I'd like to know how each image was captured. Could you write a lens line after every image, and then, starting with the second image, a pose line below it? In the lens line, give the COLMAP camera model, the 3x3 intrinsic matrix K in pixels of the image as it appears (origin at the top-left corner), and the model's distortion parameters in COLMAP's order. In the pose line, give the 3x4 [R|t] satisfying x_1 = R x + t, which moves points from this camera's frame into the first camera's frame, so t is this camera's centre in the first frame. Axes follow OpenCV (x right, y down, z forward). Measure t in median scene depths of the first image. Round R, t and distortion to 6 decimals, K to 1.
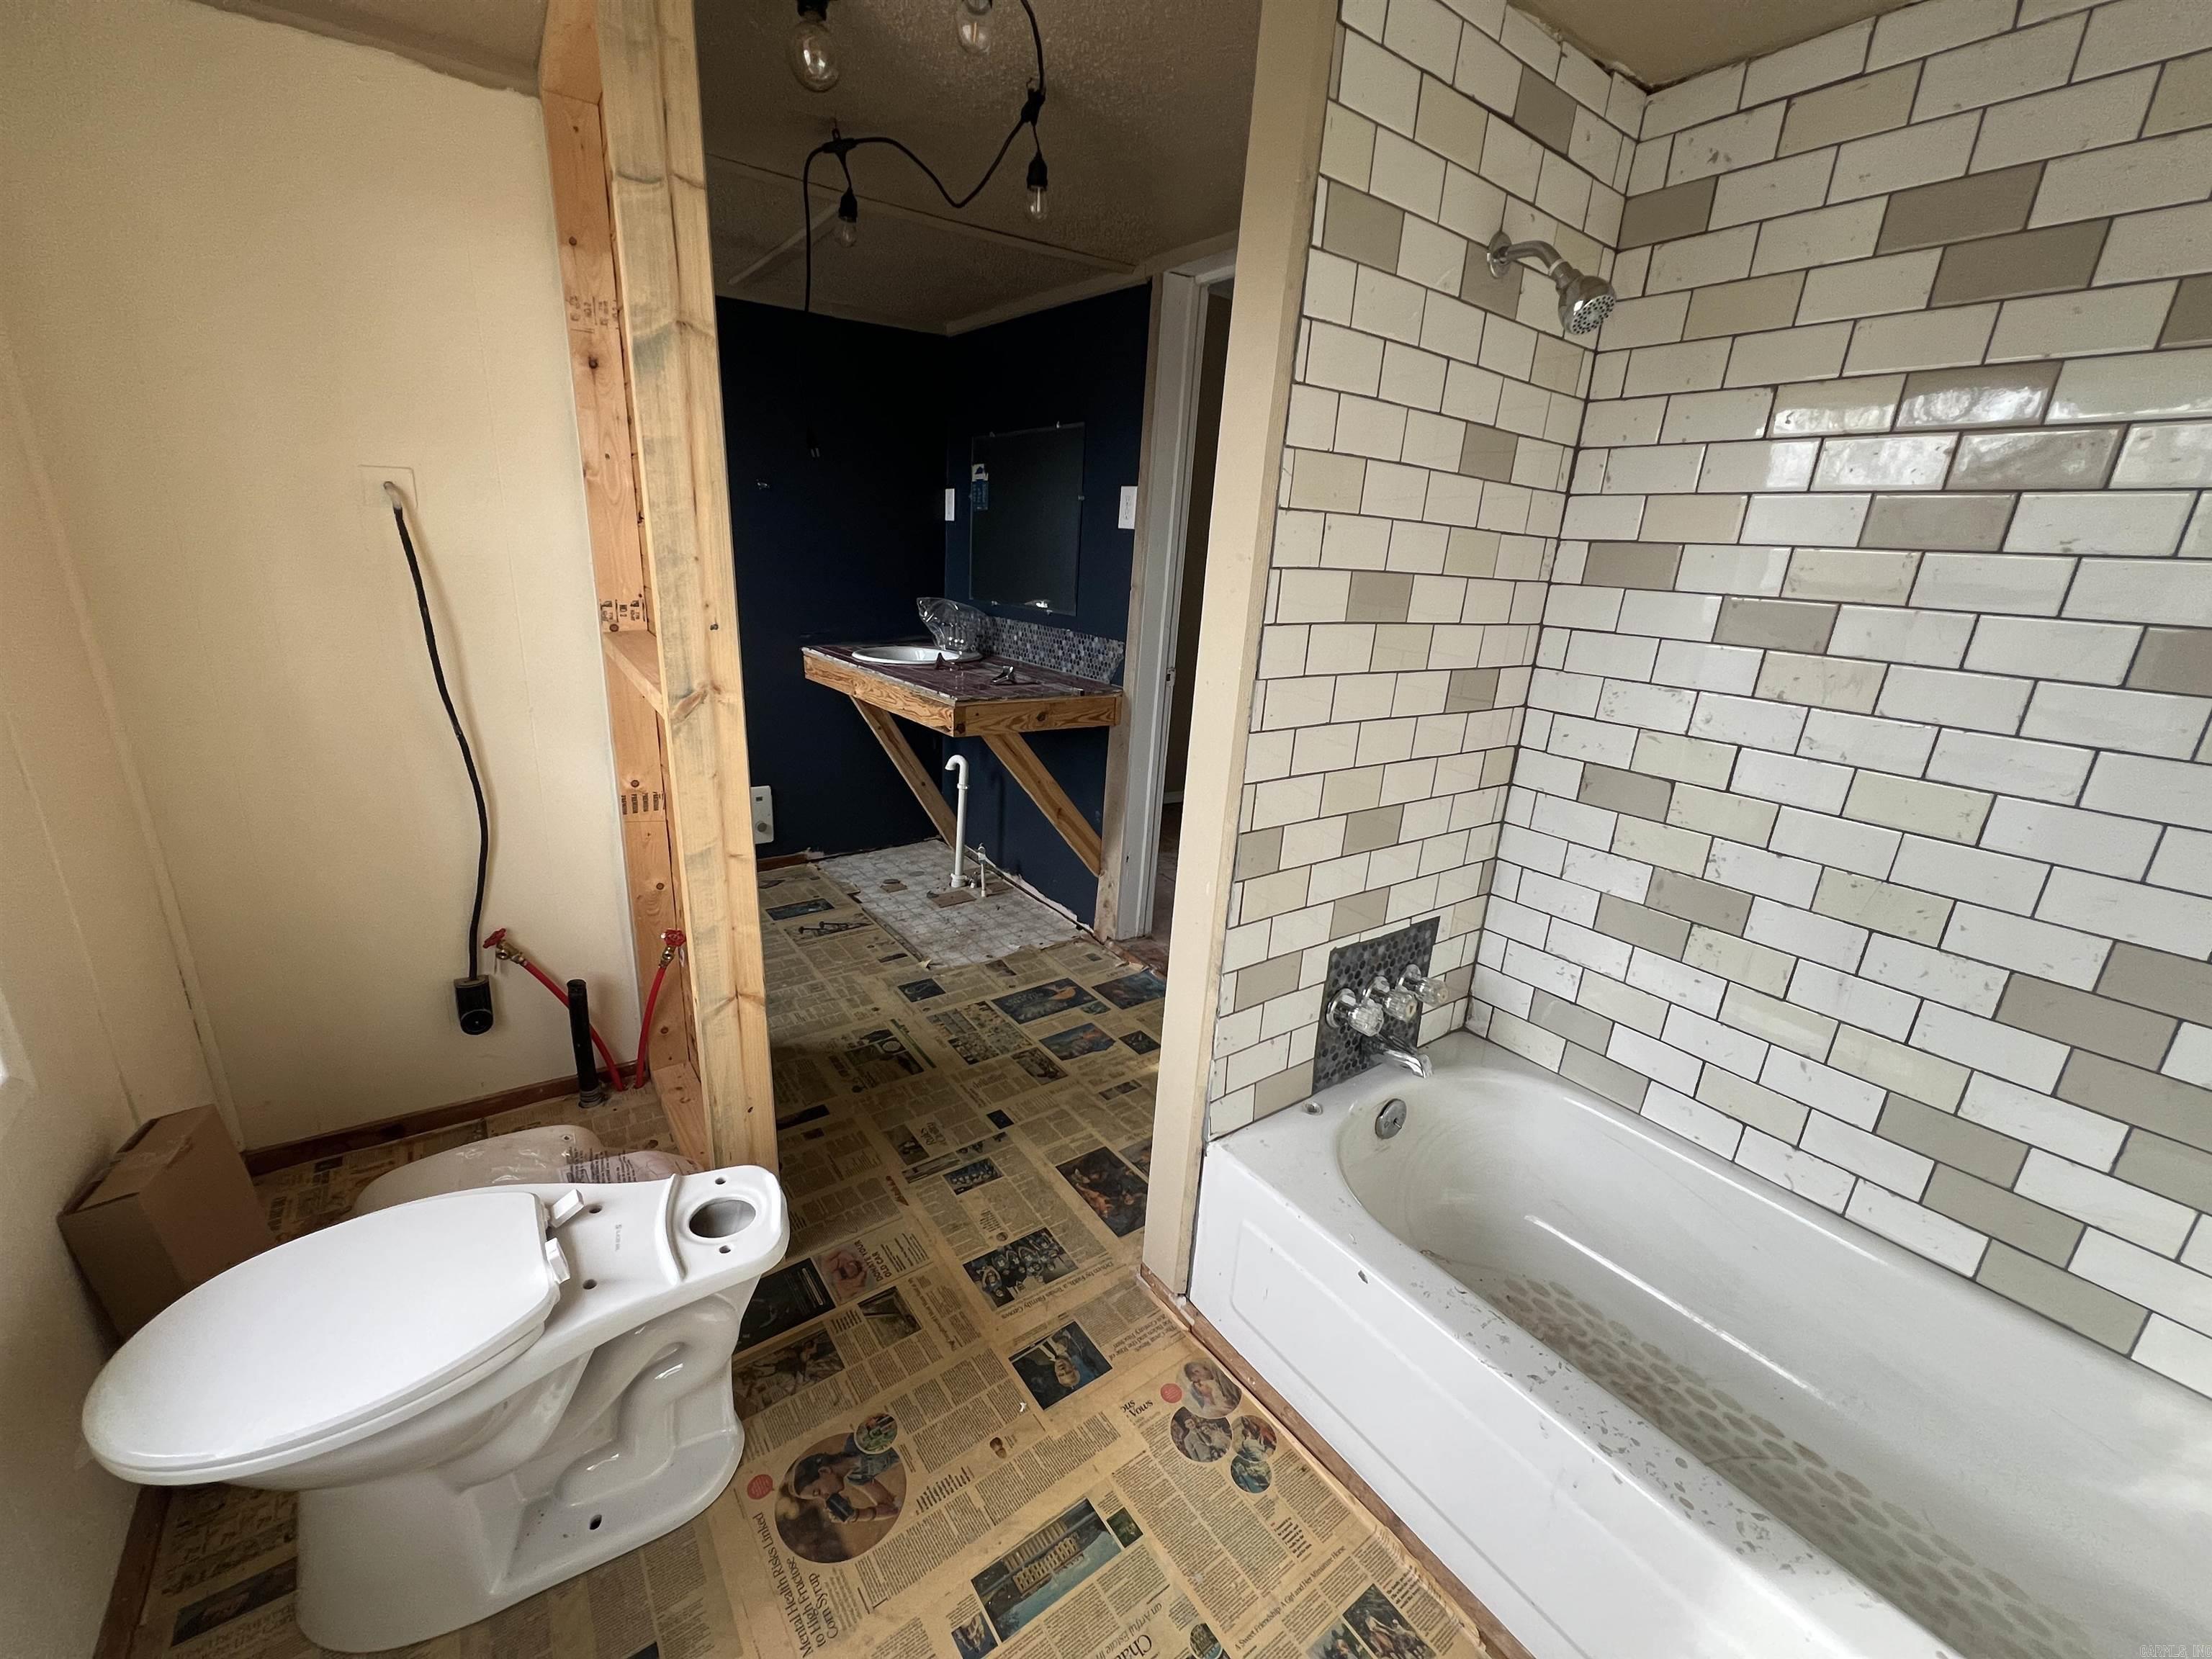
lens RADIAL K [[889.1, 0, 1092.1], [0, 889.1, 821.9], [0, 0, 1]] dist [-0.001501, -0.000287]
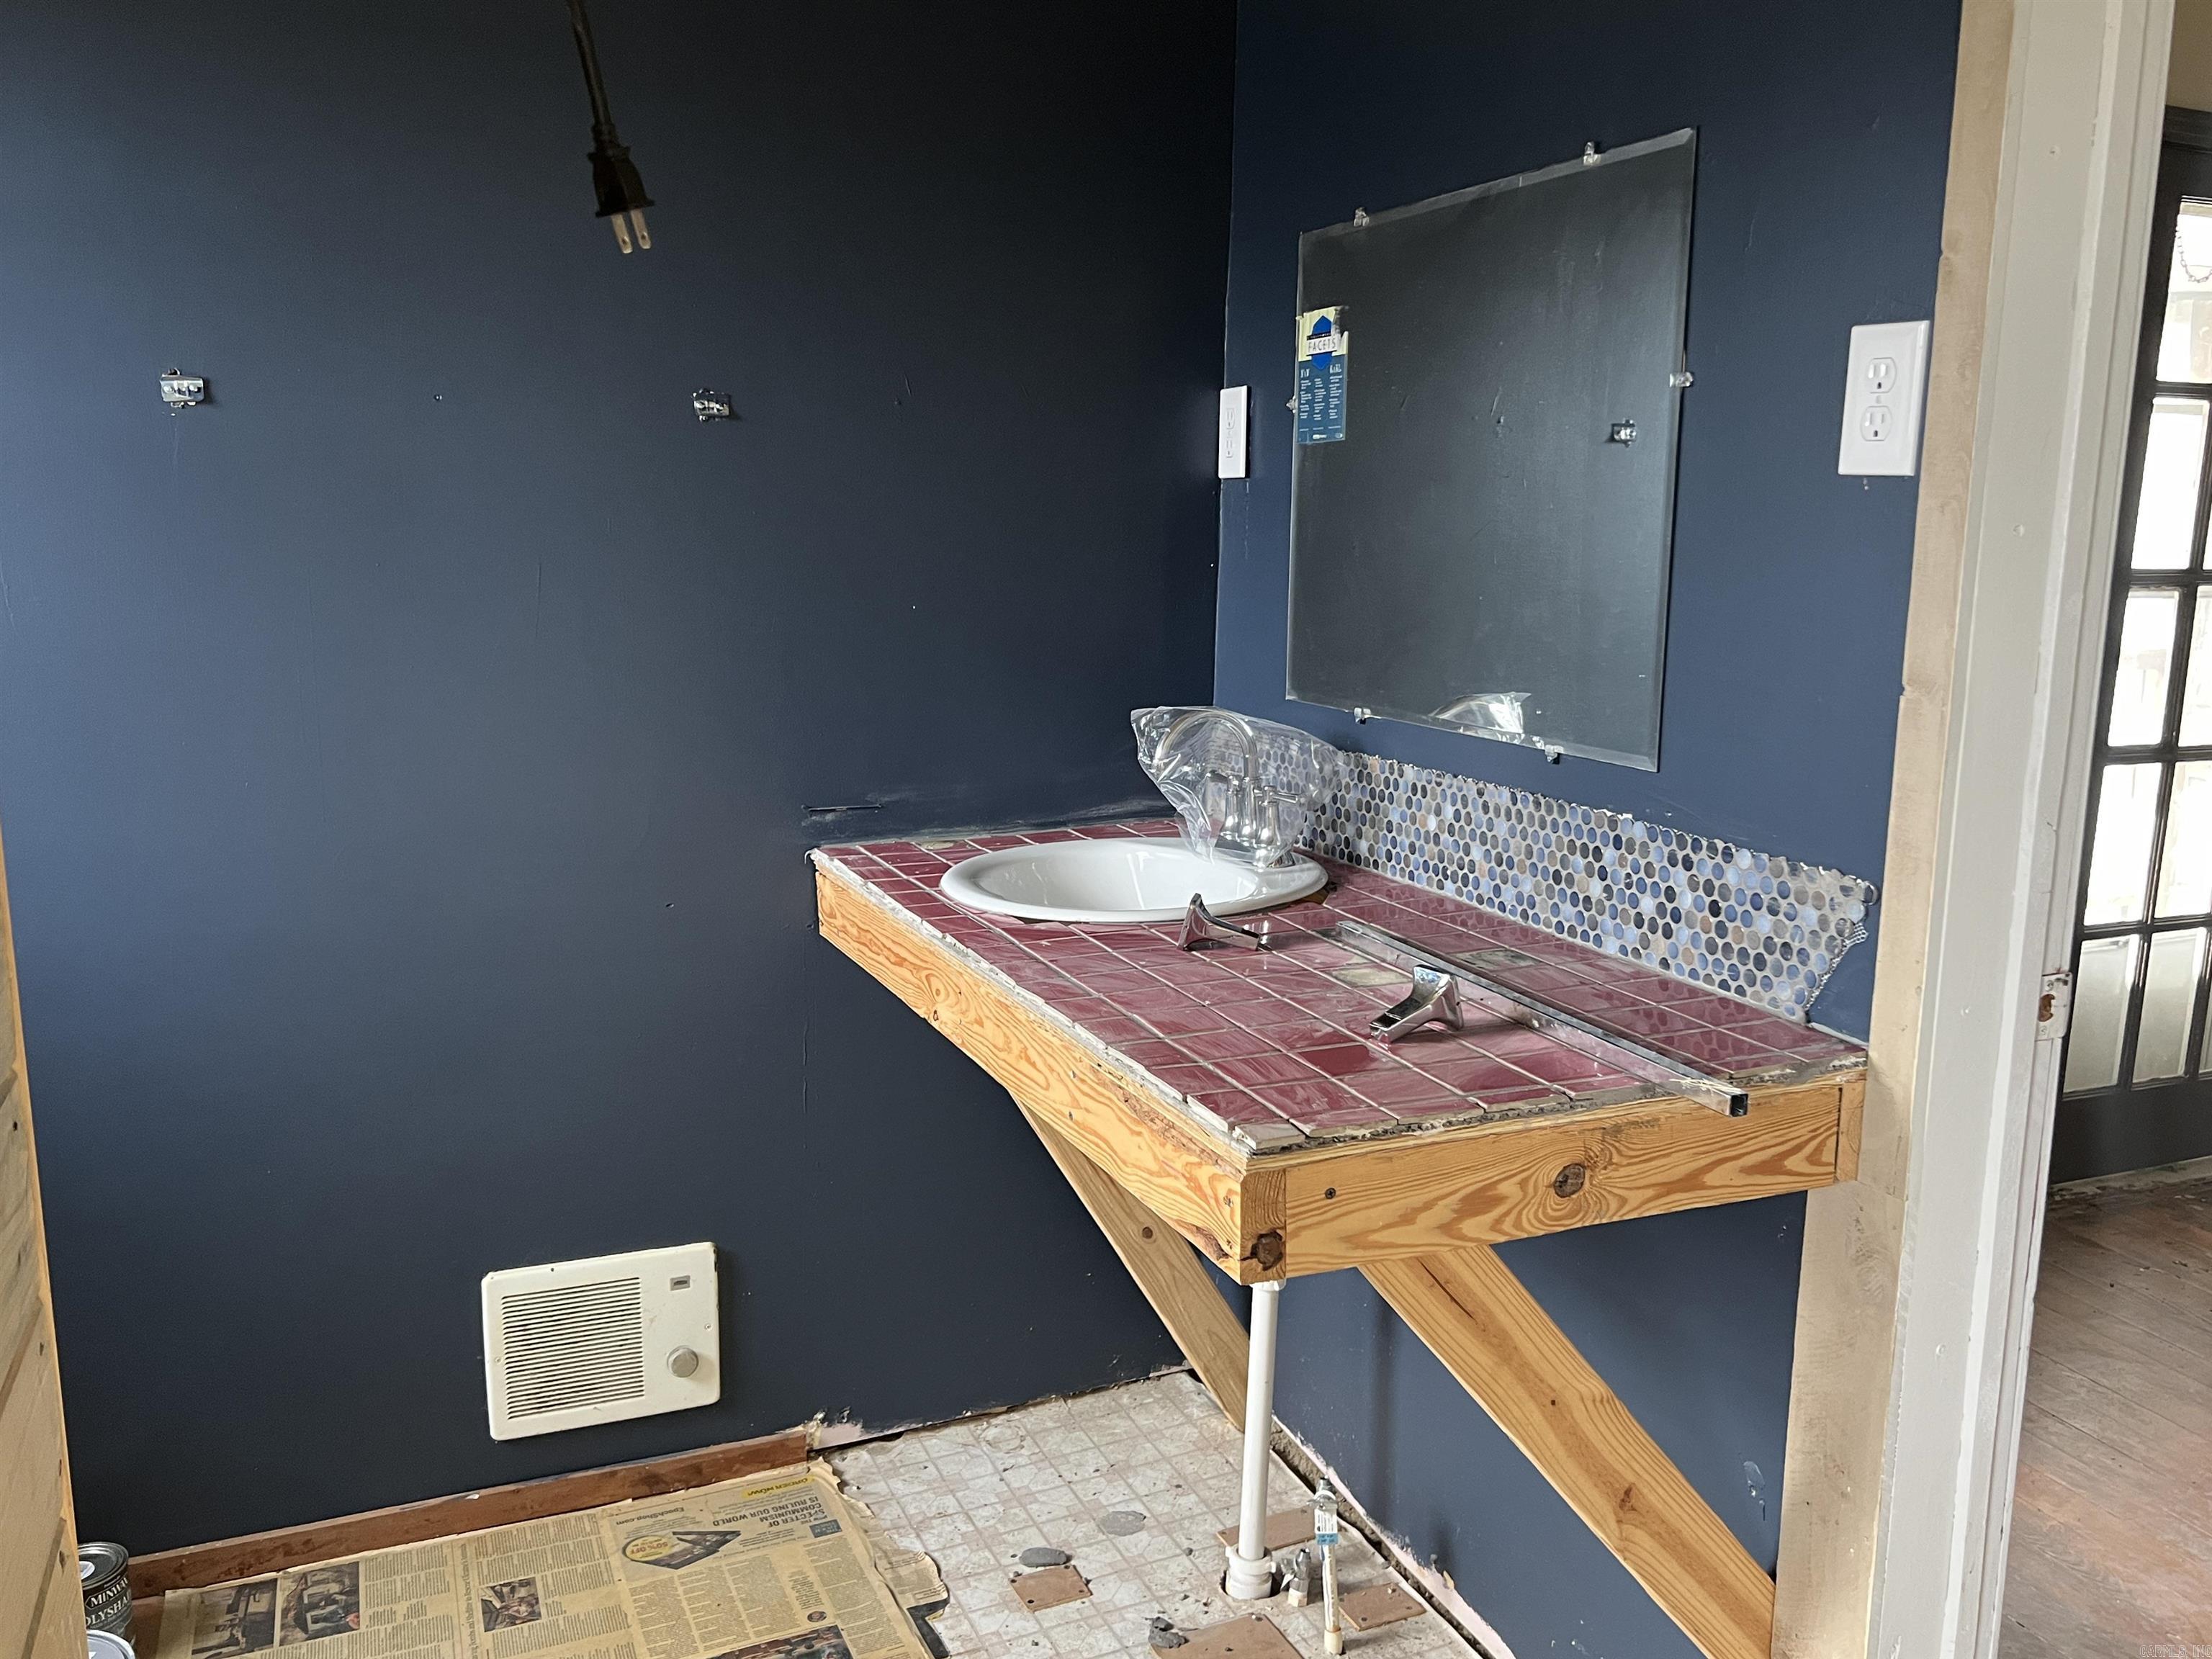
lens RADIAL K [[1810.5, 0, 1106.0], [0, 1810.5, 829.5], [0, 0, 1]] dist [0.132546, -0.294766]
pose [[0.975106, -0.011308, -0.221450, -0.059830], [-0.017045, 0.991921, -0.125707, -0.128993], [0.221083, 0.126352, 0.967035, 0.366587]]
